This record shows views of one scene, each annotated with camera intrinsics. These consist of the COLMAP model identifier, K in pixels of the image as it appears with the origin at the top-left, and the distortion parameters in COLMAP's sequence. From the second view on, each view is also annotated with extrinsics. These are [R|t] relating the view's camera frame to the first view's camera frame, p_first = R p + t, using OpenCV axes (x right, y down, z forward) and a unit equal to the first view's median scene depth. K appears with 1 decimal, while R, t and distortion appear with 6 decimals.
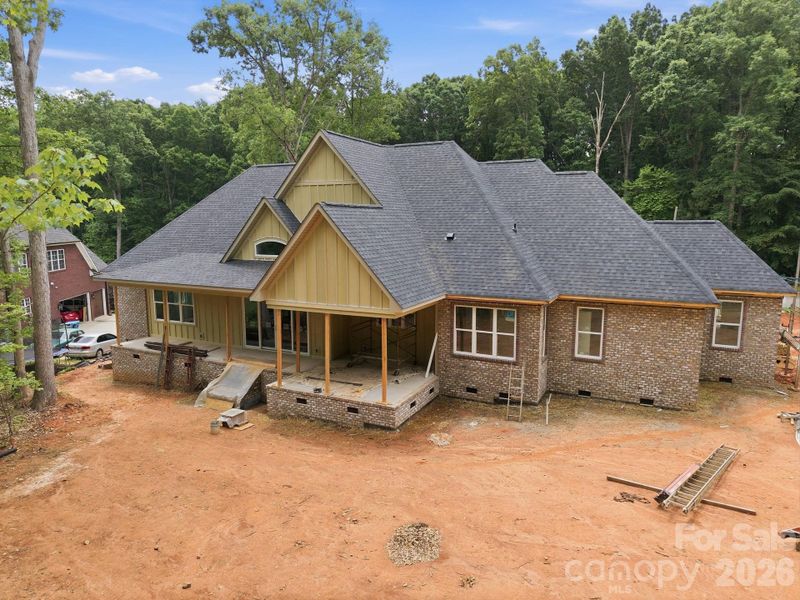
lens RADIAL K [[539.1, 0, 398.6], [0, 539.1, 299.9], [0, 0, 1]] dist [0.025685, -0.032064]
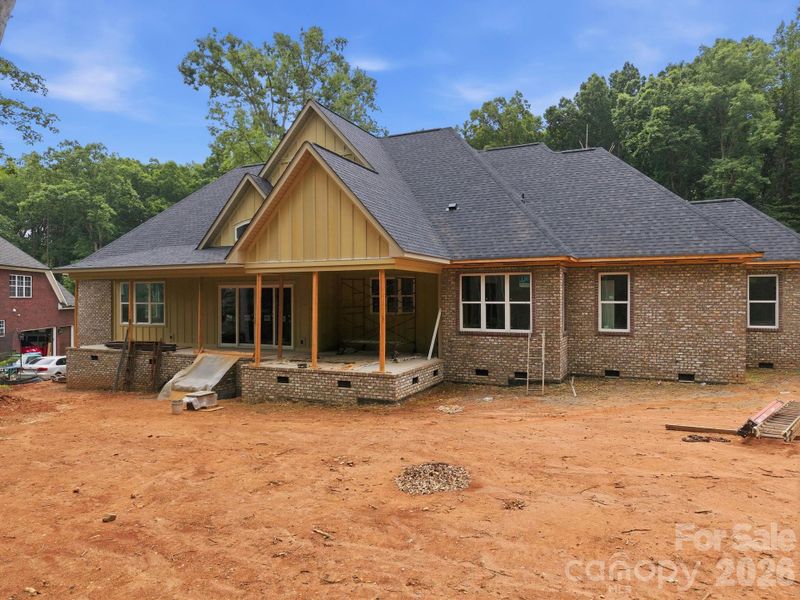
lens RADIAL K [[539.1, 0, 398.3], [0, 539.1, 297.9], [0, 0, 1]] dist [0.025685, -0.032064]
pose [[0.999657, -0.001496, 0.026135, -0.020276], [0.005449, 0.988390, -0.151843, 0.179329], [-0.025604, 0.151933, 0.988059, 0.133523]]
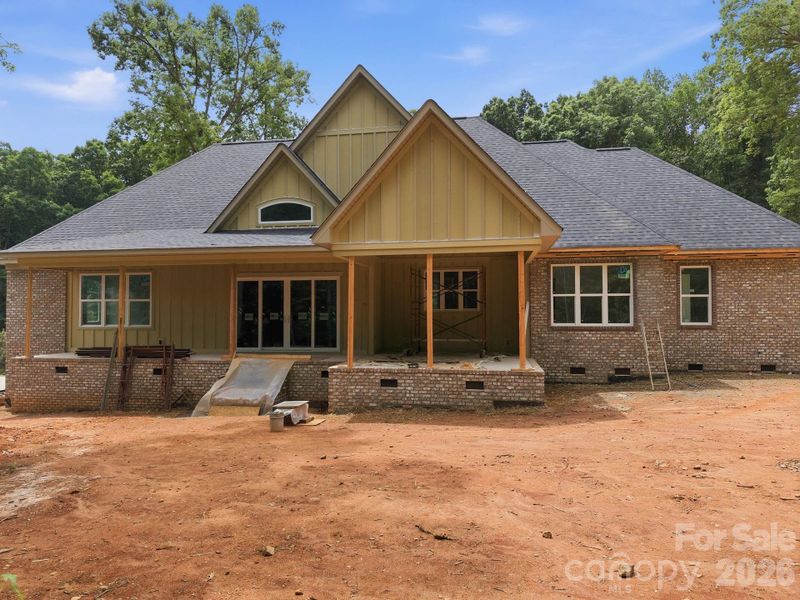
lens RADIAL K [[539.1, 0, 394.9], [0, 539.1, 302.6], [0, 0, 1]] dist [0.025685, -0.032064]
pose [[0.957691, 0.005111, 0.287754, -0.353619], [0.045411, 0.984634, -0.168623, 0.191122], [-0.284194, 0.174556, 0.942743, 0.302345]]
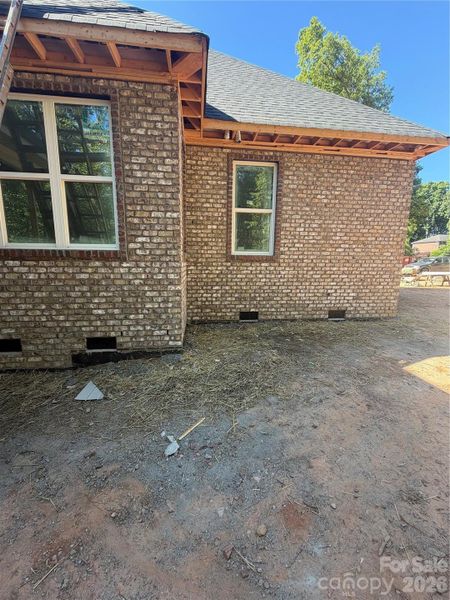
lens RADIAL K [[238.1, 0, 223.3], [0, 238.1, 298.2], [0, 0, 1]] dist [-0.004589, 0.000027]
pose [[0.837632, -0.072905, 0.541348, 0.174192], [0.072056, 0.997140, 0.022794, 0.142000], [-0.541461, 0.019914, 0.840490, 0.777540]]
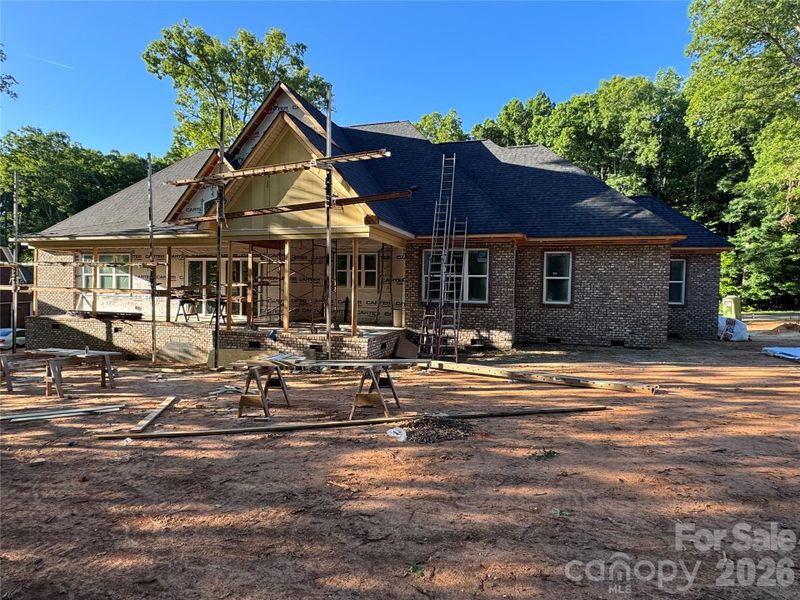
lens RADIAL K [[457.6, 0, 401.4], [0, 457.6, 298.9], [0, 0, 1]] dist [0.004593, -0.005640]
pose [[0.987004, 0.013738, 0.160105, -0.061929], [0.006802, 0.991874, -0.127041, 0.197275], [-0.160550, 0.126479, 0.978891, 0.219612]]
